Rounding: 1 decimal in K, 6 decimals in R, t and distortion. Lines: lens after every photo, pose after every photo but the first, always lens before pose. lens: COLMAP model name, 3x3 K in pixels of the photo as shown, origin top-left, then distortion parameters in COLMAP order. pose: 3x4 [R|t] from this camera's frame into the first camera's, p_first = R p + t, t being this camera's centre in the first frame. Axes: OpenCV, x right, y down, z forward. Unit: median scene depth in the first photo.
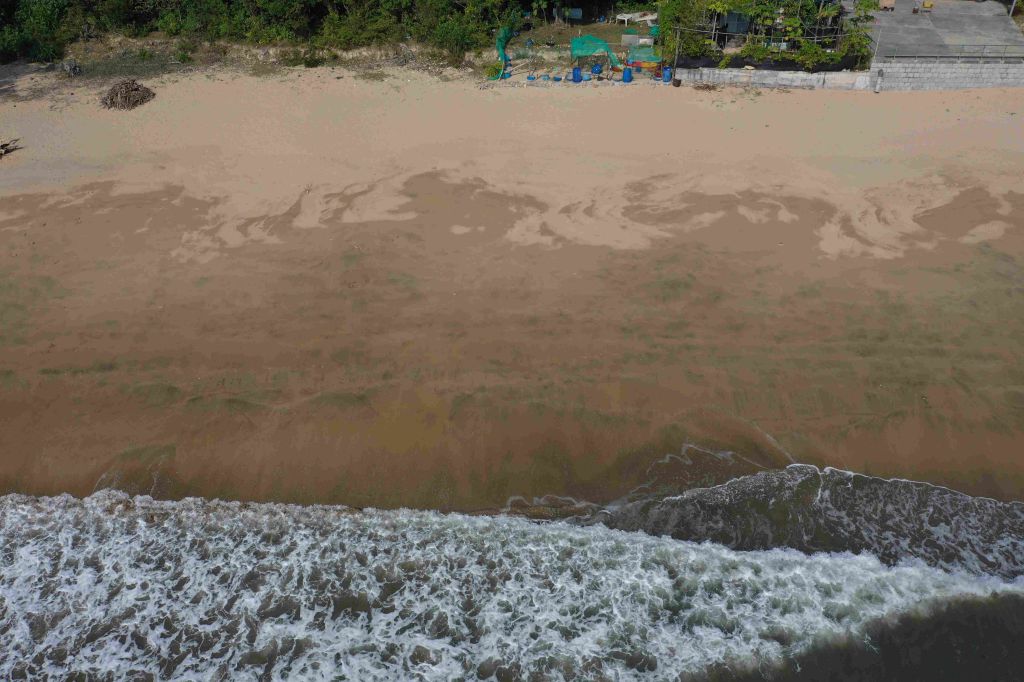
lens RADIAL K [[810.0, 0, 512.0], [0, 810.0, 341.0], [0, 0, 1]] dist [-0.012447, -0.000002]
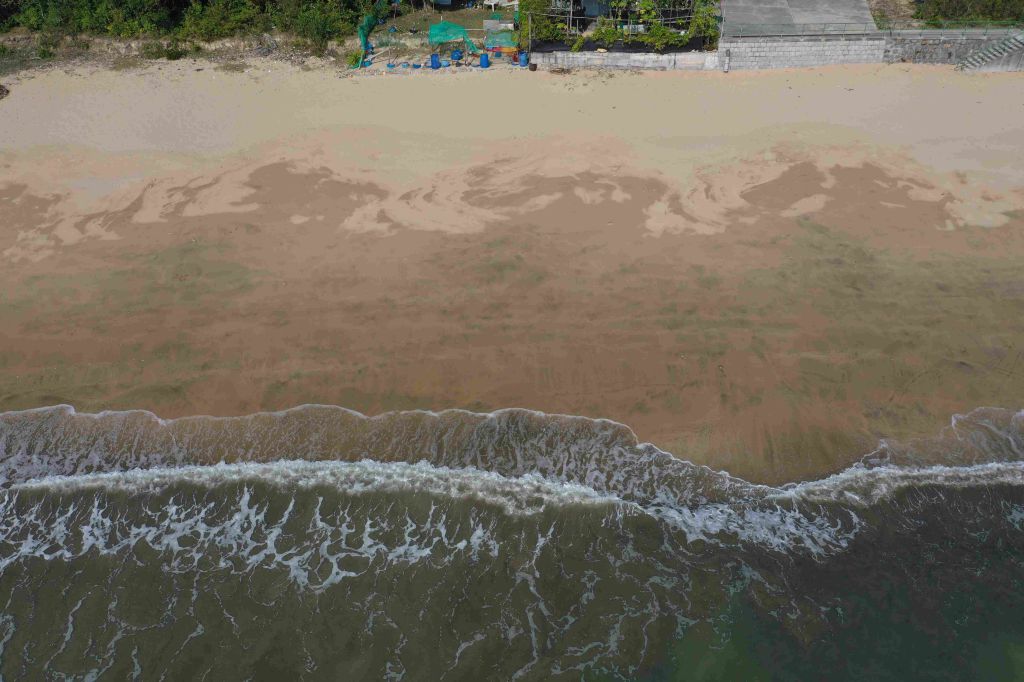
lens RADIAL K [[810.0, 0, 512.0], [0, 810.0, 341.0], [0, 0, 1]] dist [-0.012447, -0.000002]
pose [[0.998028, -0.039222, 0.049006, 0.143975], [0.038279, 0.999066, 0.020051, 0.004095], [-0.049746, -0.018135, 0.998597, -0.025176]]
